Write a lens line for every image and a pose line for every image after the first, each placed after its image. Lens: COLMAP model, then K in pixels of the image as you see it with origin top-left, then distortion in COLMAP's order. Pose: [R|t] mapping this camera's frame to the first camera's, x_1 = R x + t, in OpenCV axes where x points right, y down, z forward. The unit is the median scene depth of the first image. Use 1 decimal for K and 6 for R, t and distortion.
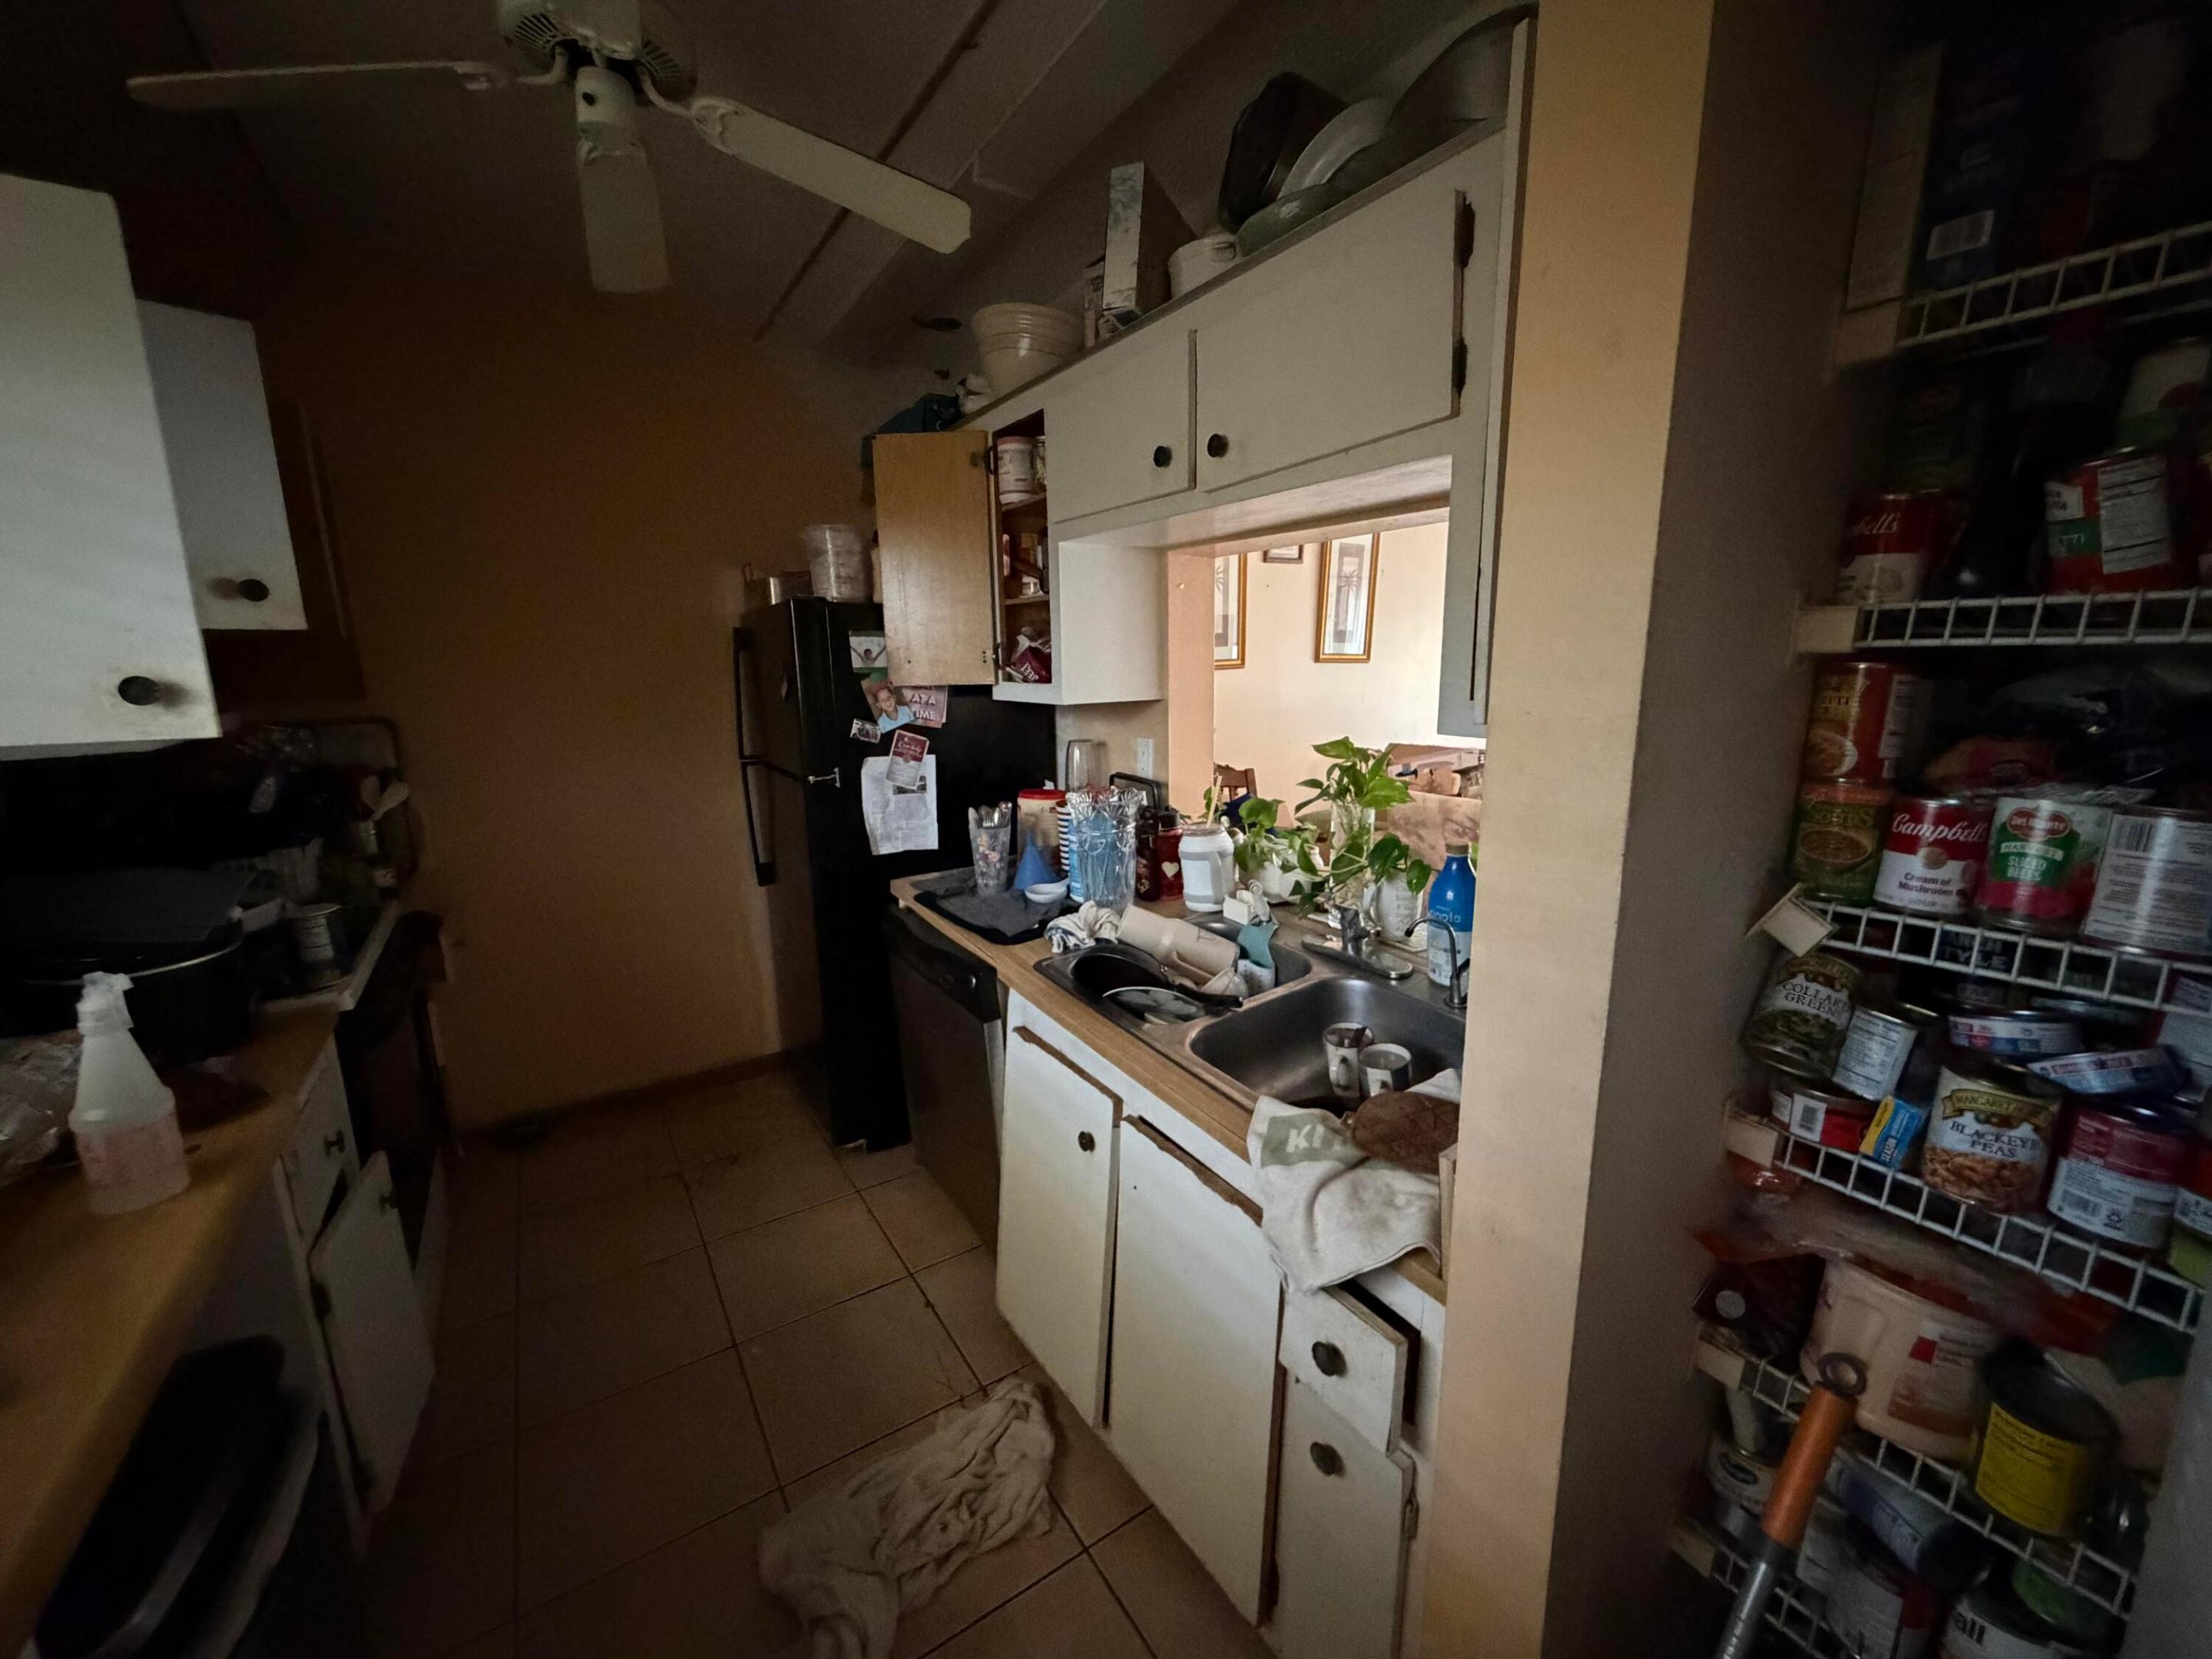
lens RADIAL K [[879.6, 0, 1100.8], [0, 879.6, 828.4], [0, 0, 1]] dist [0.000148, 0.000137]
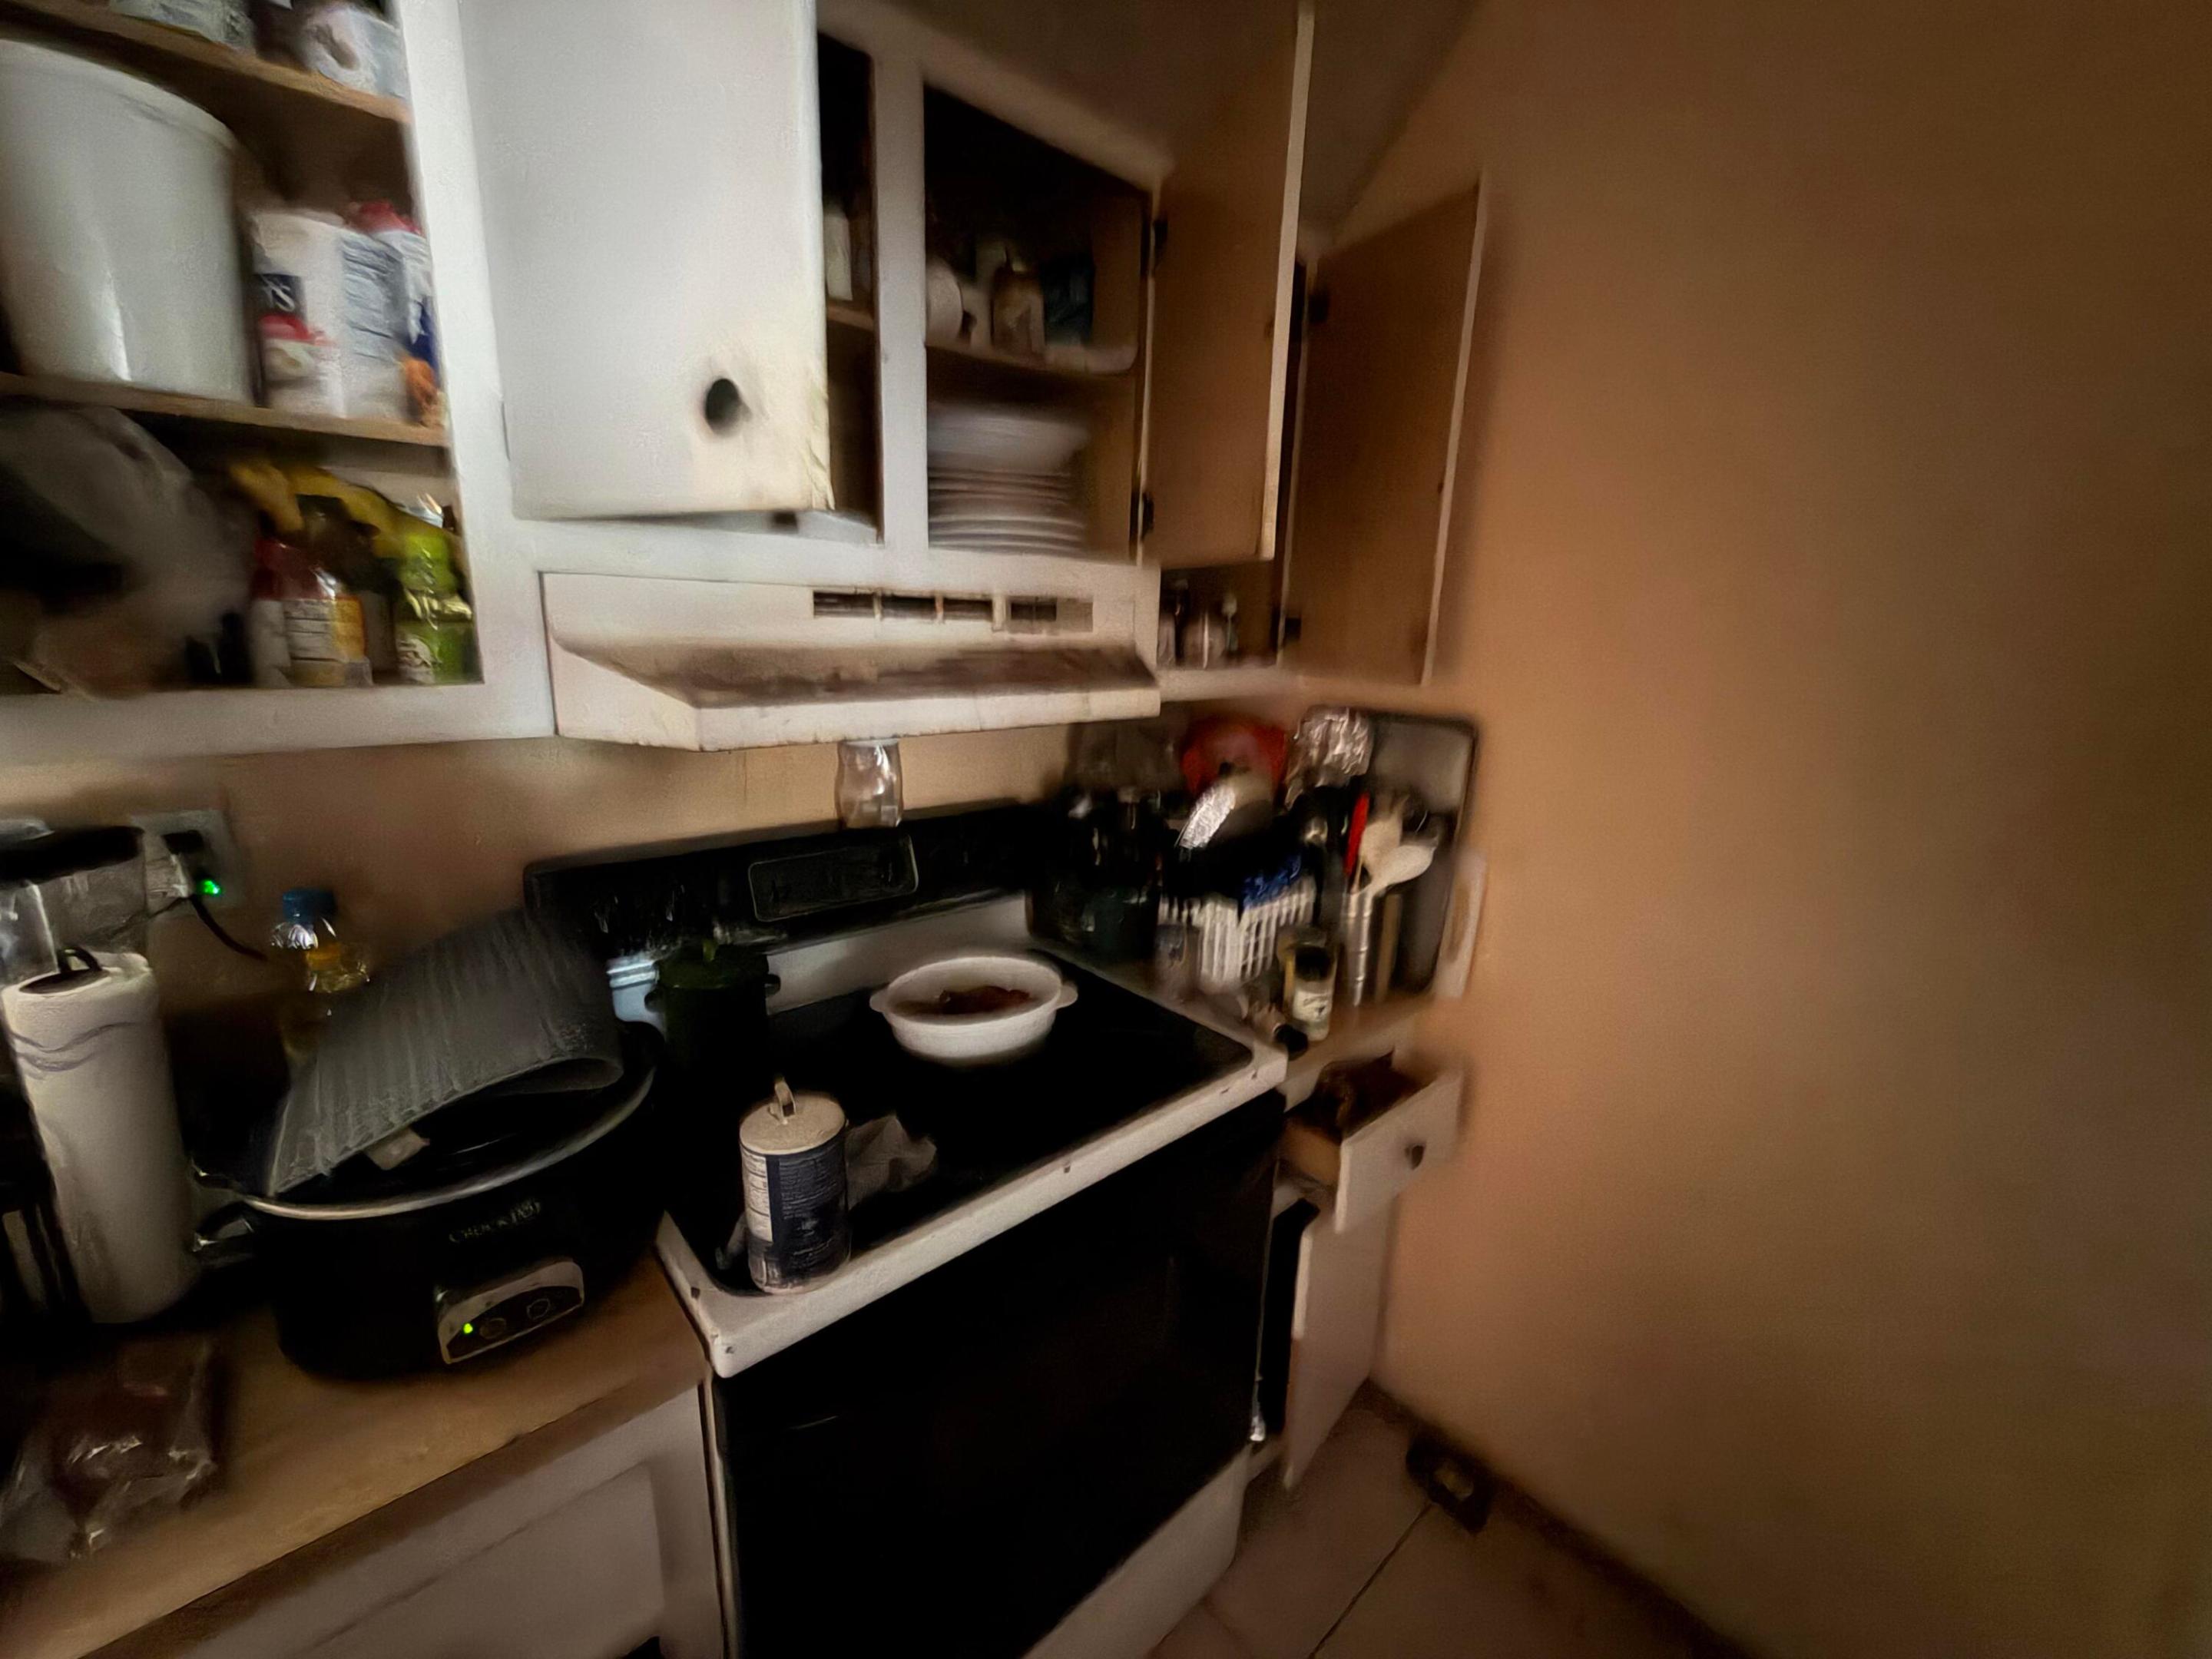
lens RADIAL K [[879.6, 0, 1100.8], [0, 879.6, 828.4], [0, 0, 1]] dist [0.000148, 0.000137]
pose [[0.162093, 0.255719, -0.953065, -0.349800], [-0.233679, 0.948313, 0.214701, -0.144826], [0.958707, 0.187910, 0.213471, 0.773061]]
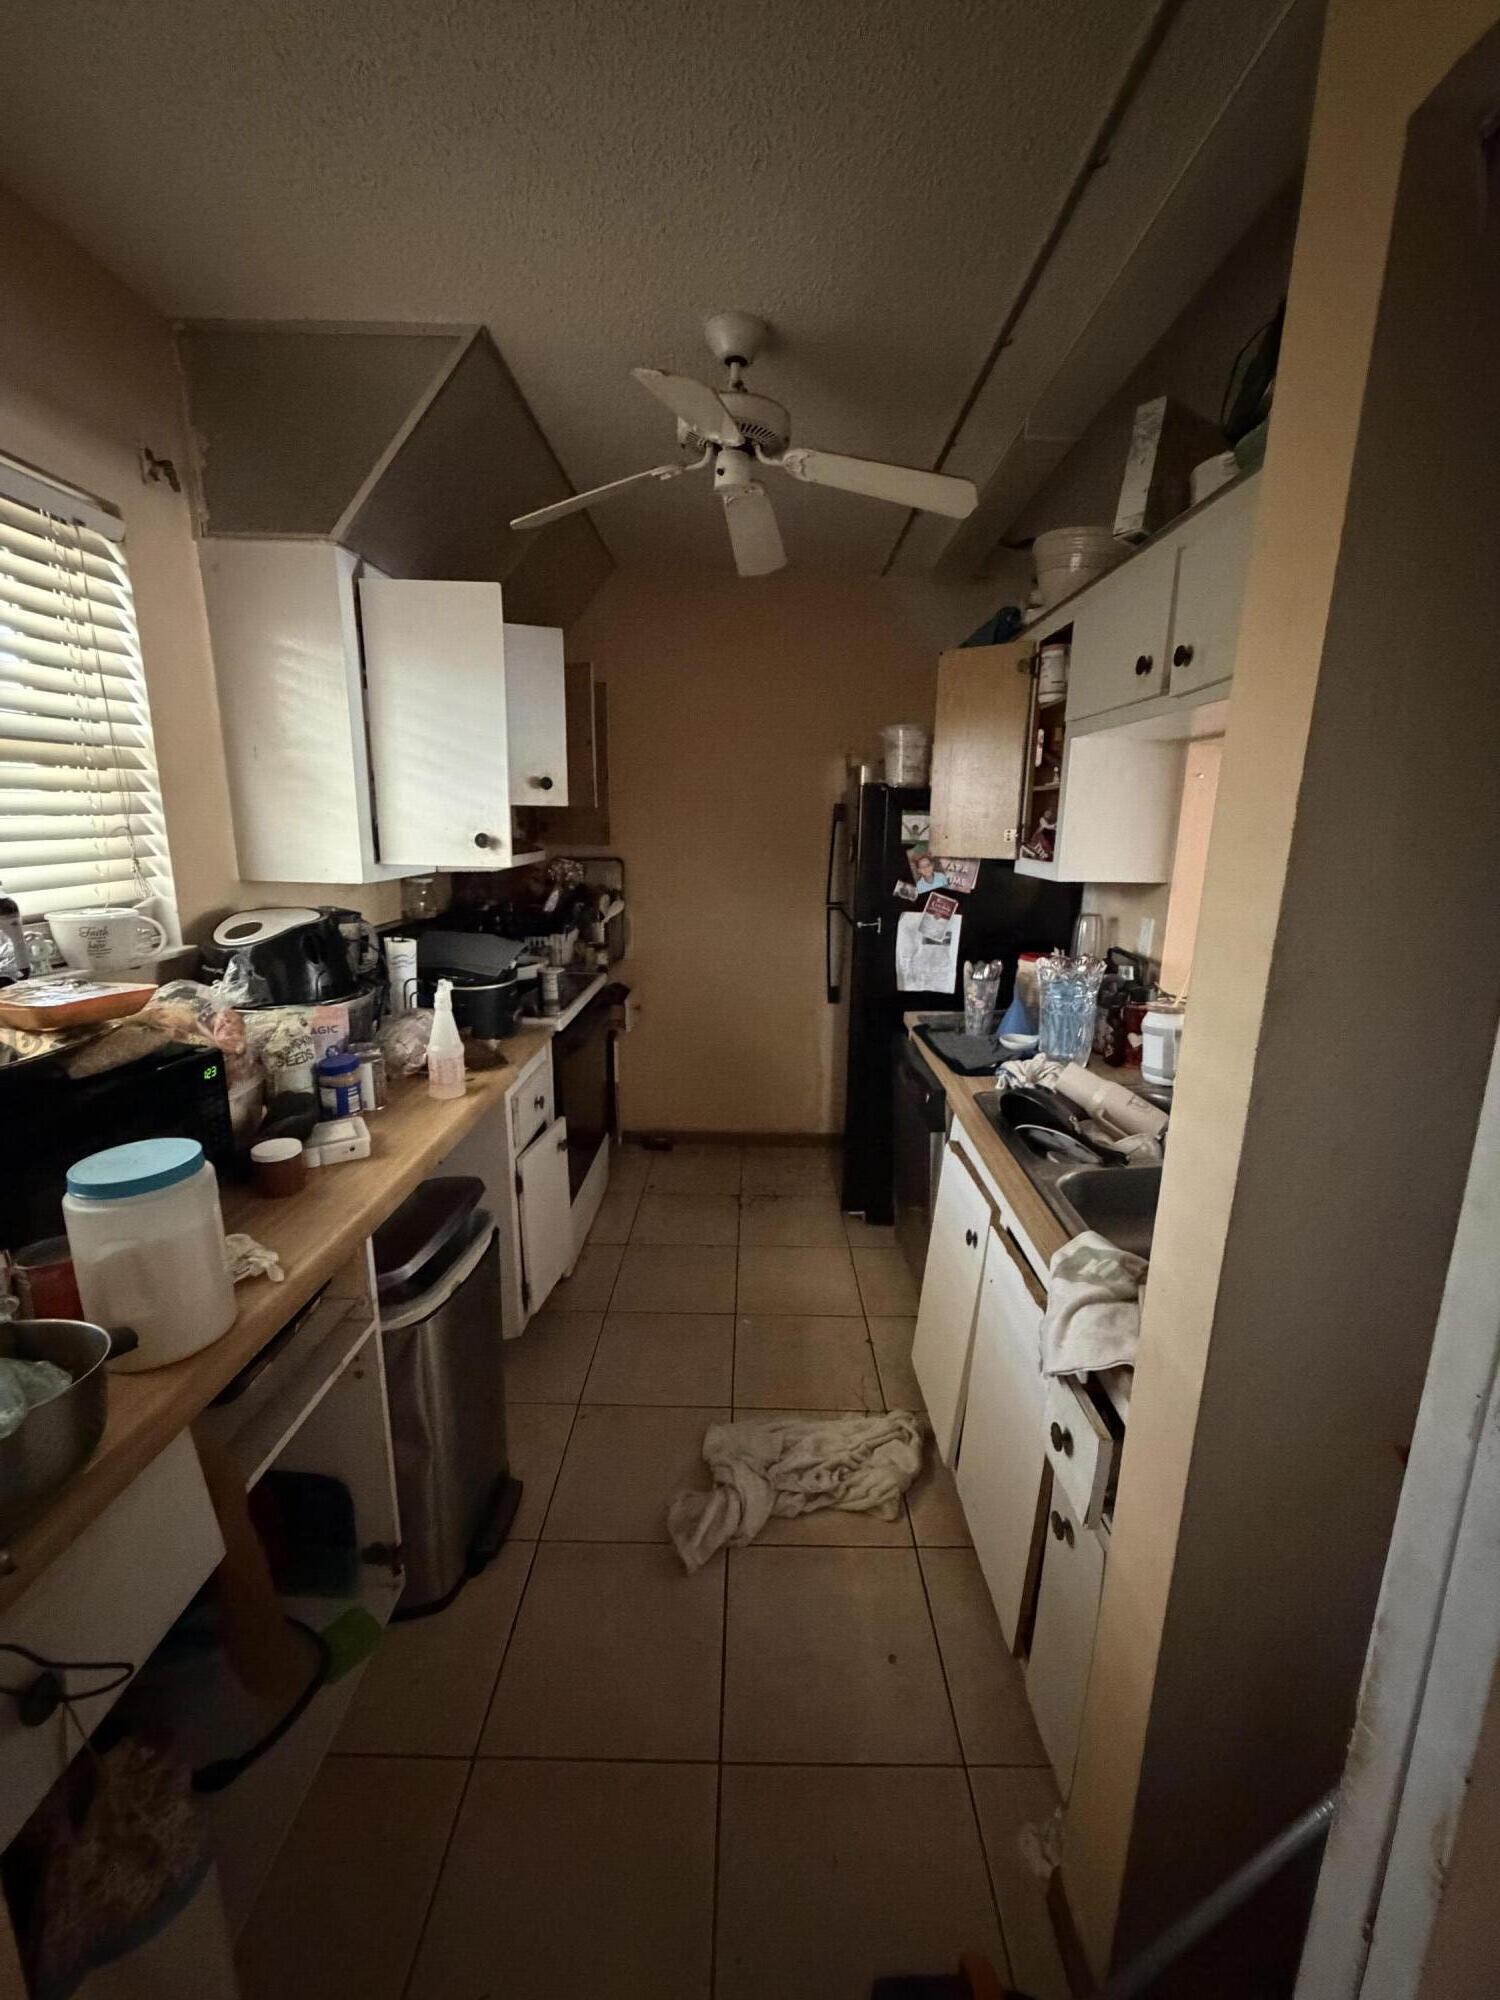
lens RADIAL K [[795.3, 0, 752.7], [0, 795.3, 994.9], [0, 0, 1]] dist [0.000148, 0.000137]
pose [[0.837477, 0.147073, -0.526310, 0.190320], [-0.135269, 0.988923, 0.061103, -0.004773], [0.529467, 0.020021, 0.848094, -0.079706]]
